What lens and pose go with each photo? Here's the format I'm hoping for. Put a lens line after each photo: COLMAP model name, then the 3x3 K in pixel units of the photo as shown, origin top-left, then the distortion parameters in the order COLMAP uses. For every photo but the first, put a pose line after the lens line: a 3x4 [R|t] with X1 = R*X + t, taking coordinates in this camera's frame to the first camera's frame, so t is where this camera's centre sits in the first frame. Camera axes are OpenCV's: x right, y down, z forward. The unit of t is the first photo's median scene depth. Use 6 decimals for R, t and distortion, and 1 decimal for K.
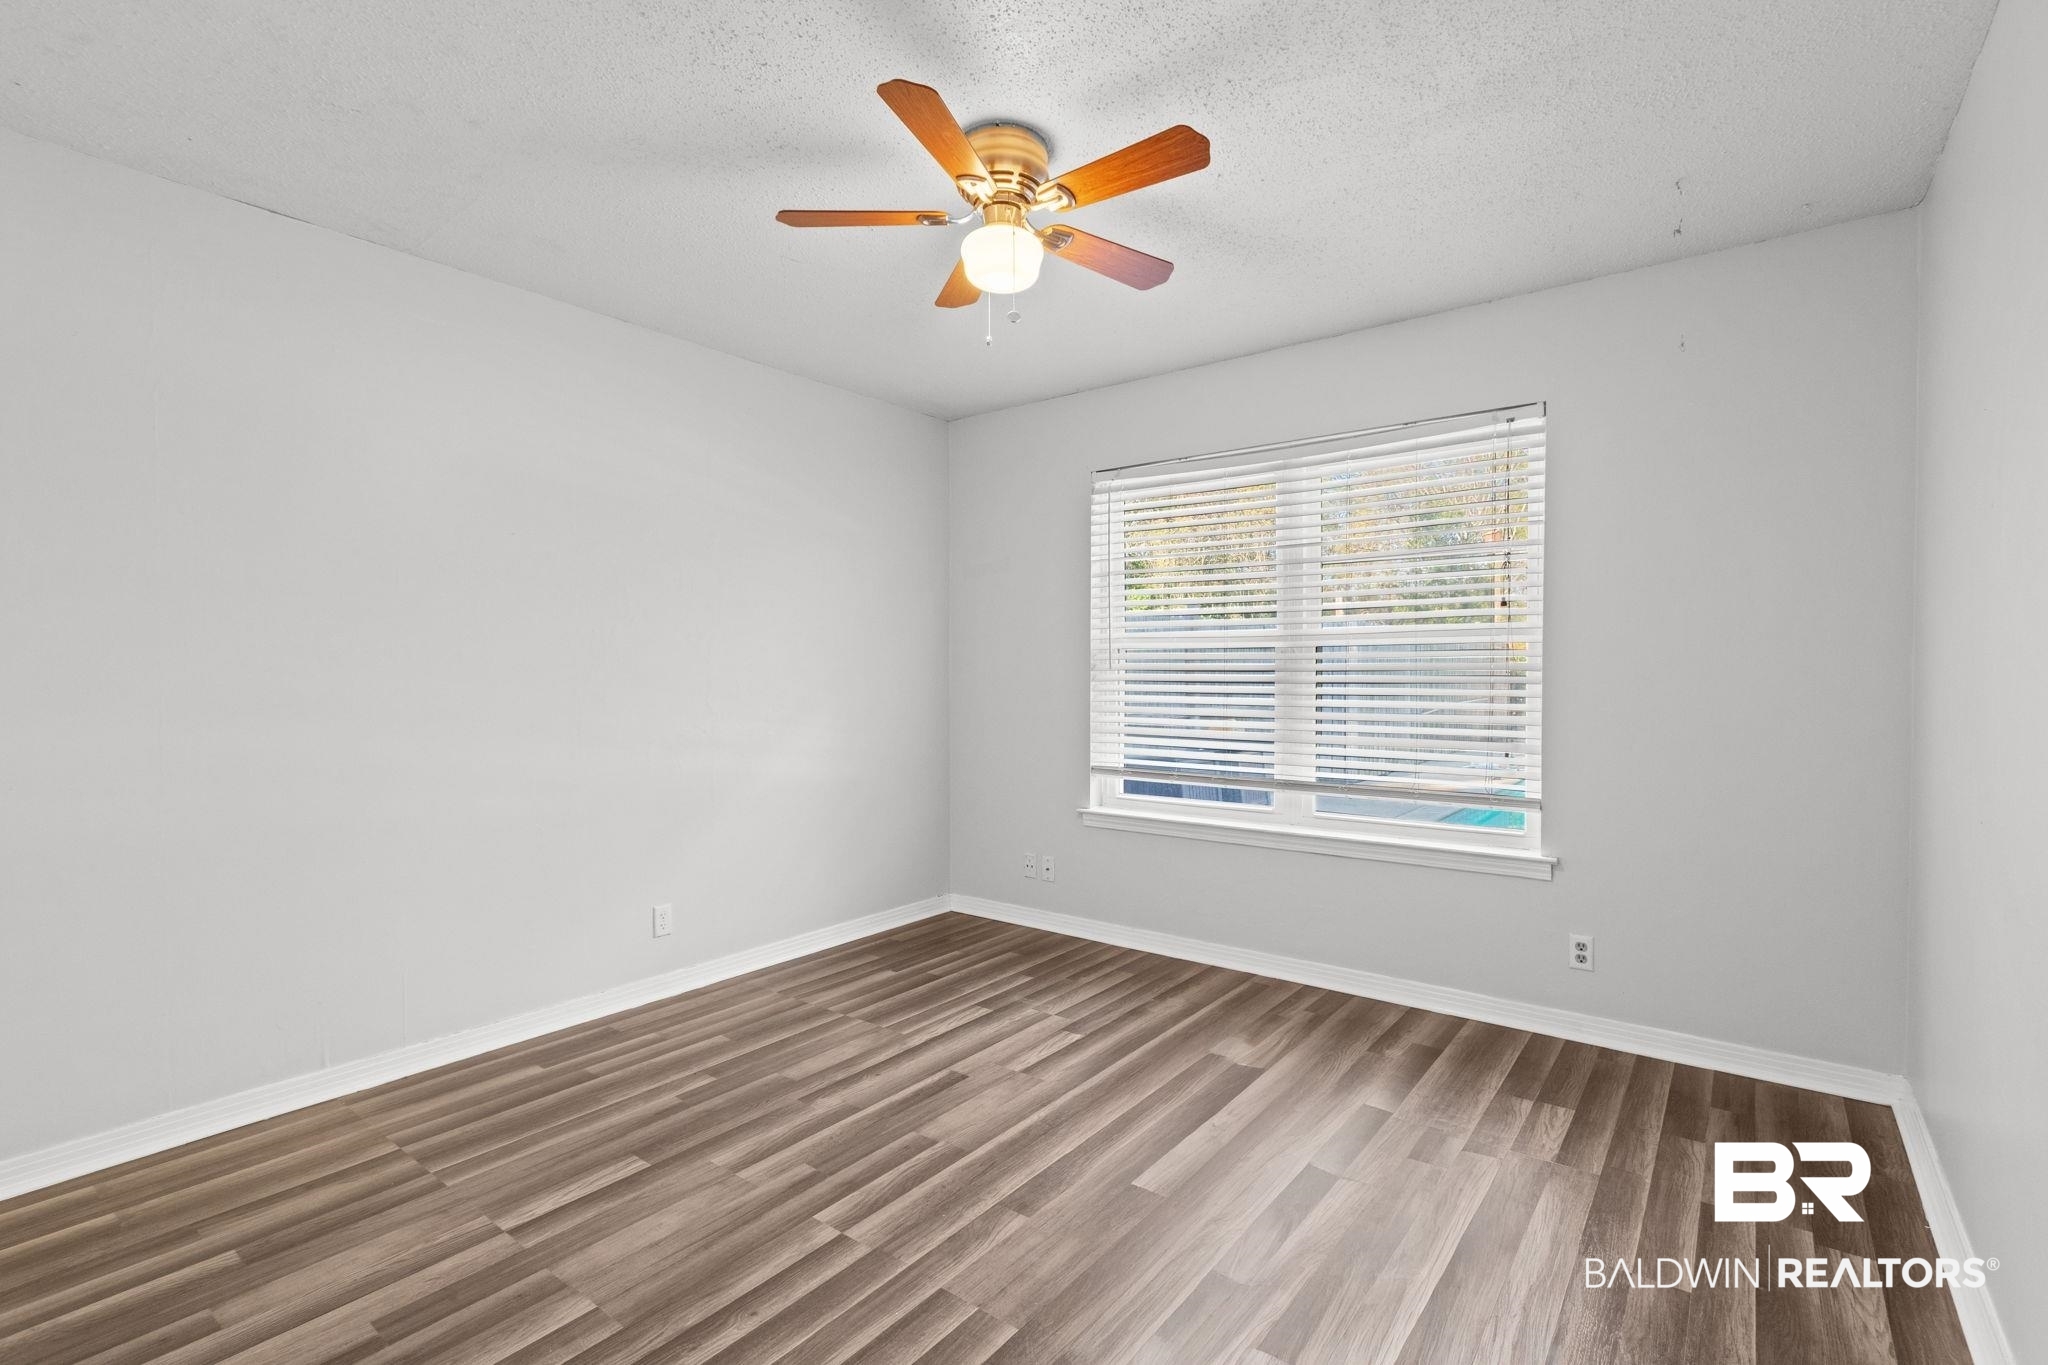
lens RADIAL K [[948.4, 0, 1011.1], [0, 948.4, 620.8], [0, 0, 1]] dist [0.000959, -0.000143]
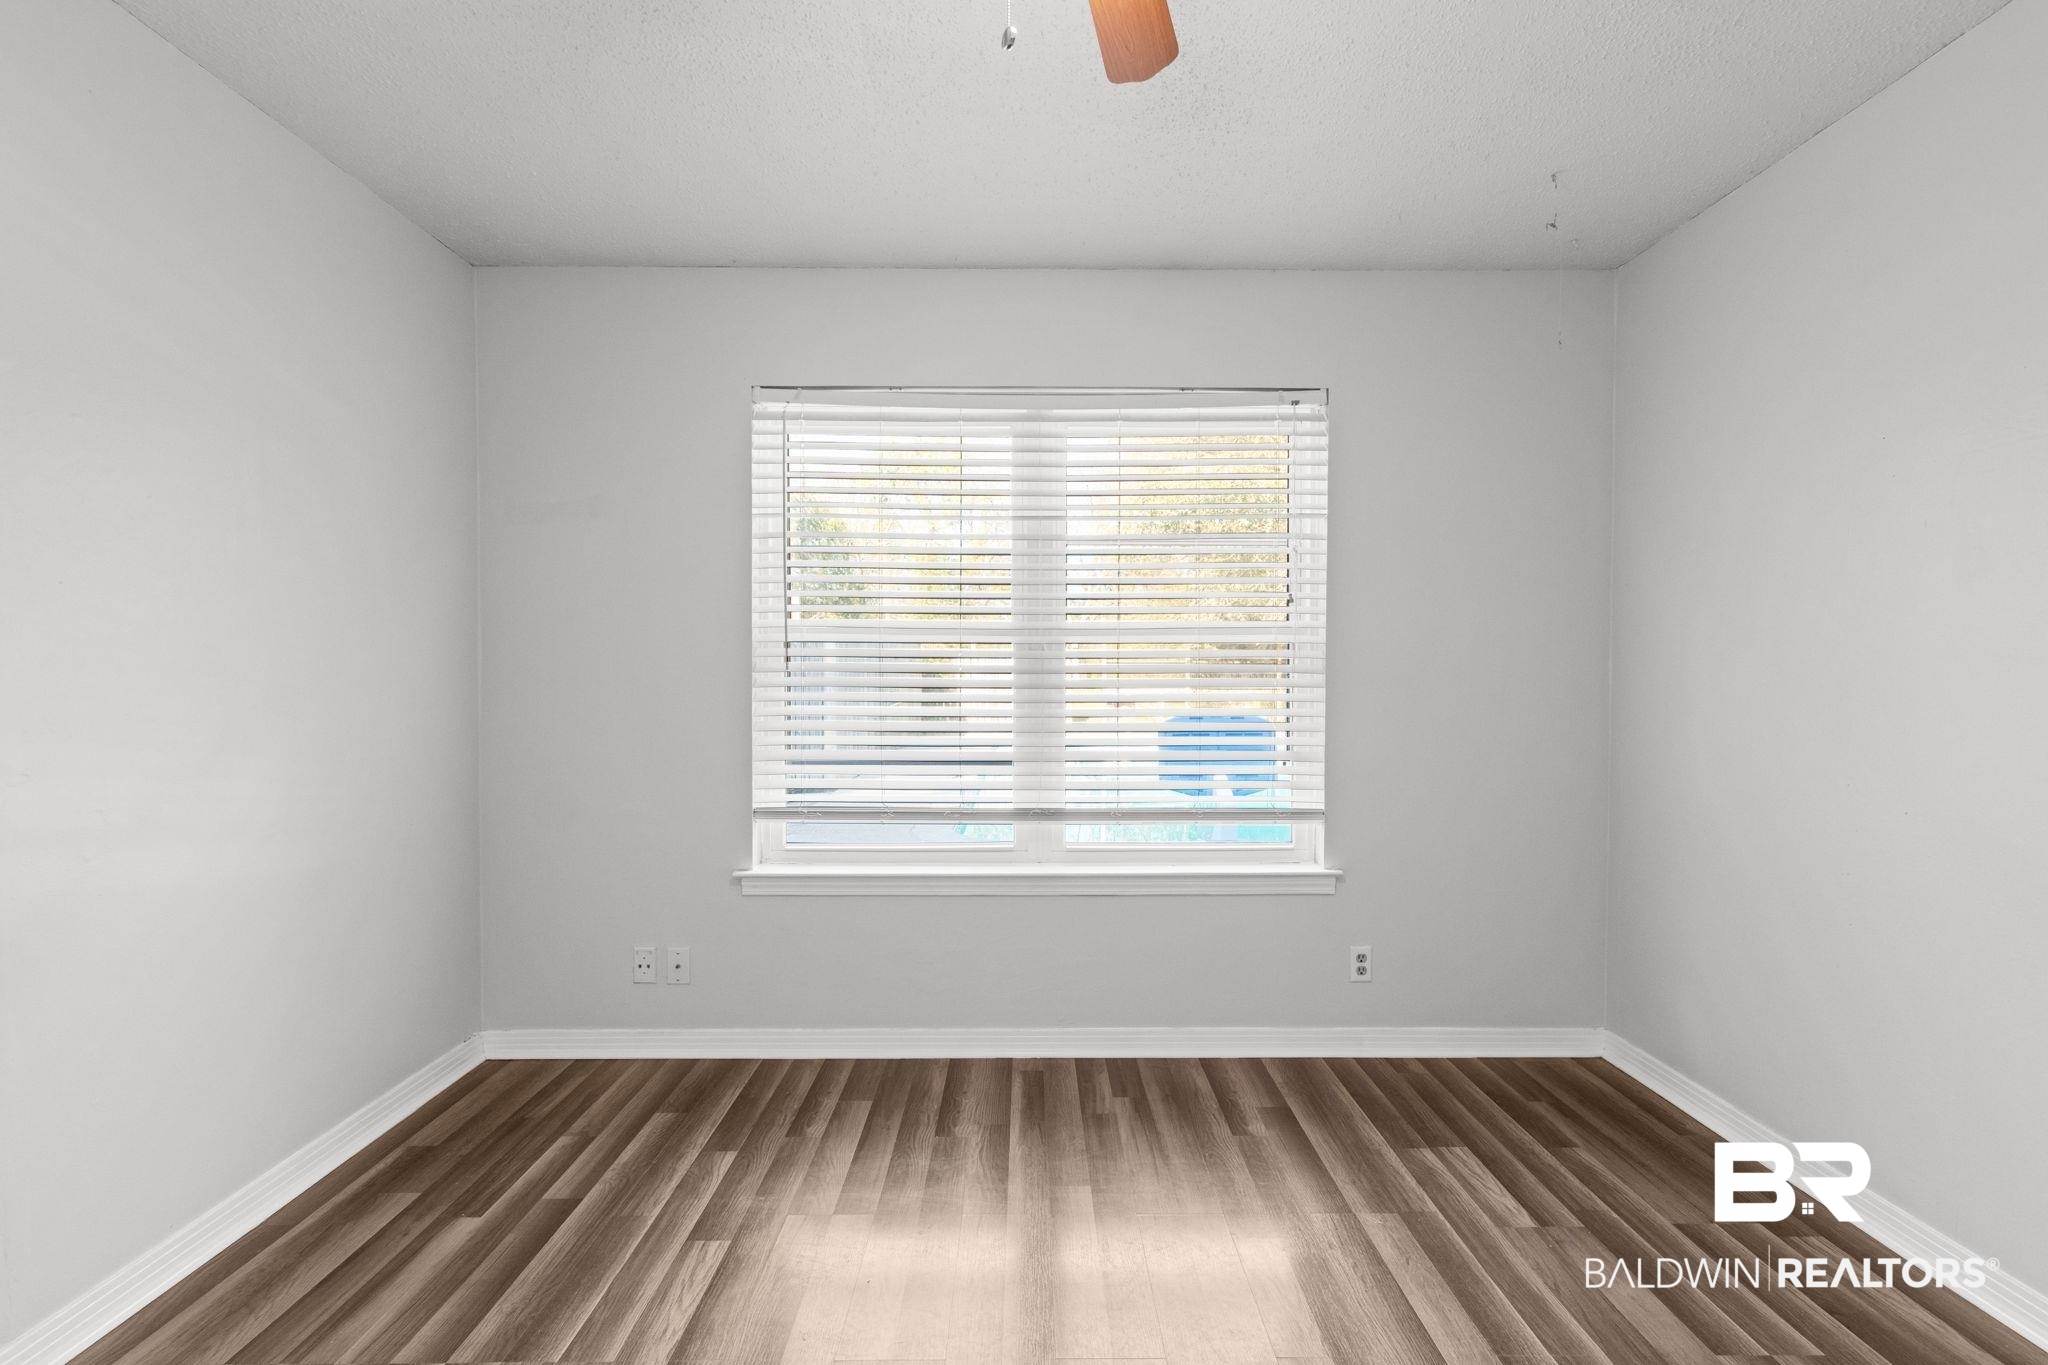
lens RADIAL K [[944.6, 0, 1027.5], [0, 944.6, 655.8], [0, 0, 1]] dist [0.003797, 0.000022]
pose [[0.780162, 0.014112, 0.625418, -0.249702], [-0.035123, 0.999157, 0.021268, 0.024330], [-0.624590, -0.038559, 0.780000, 0.432946]]
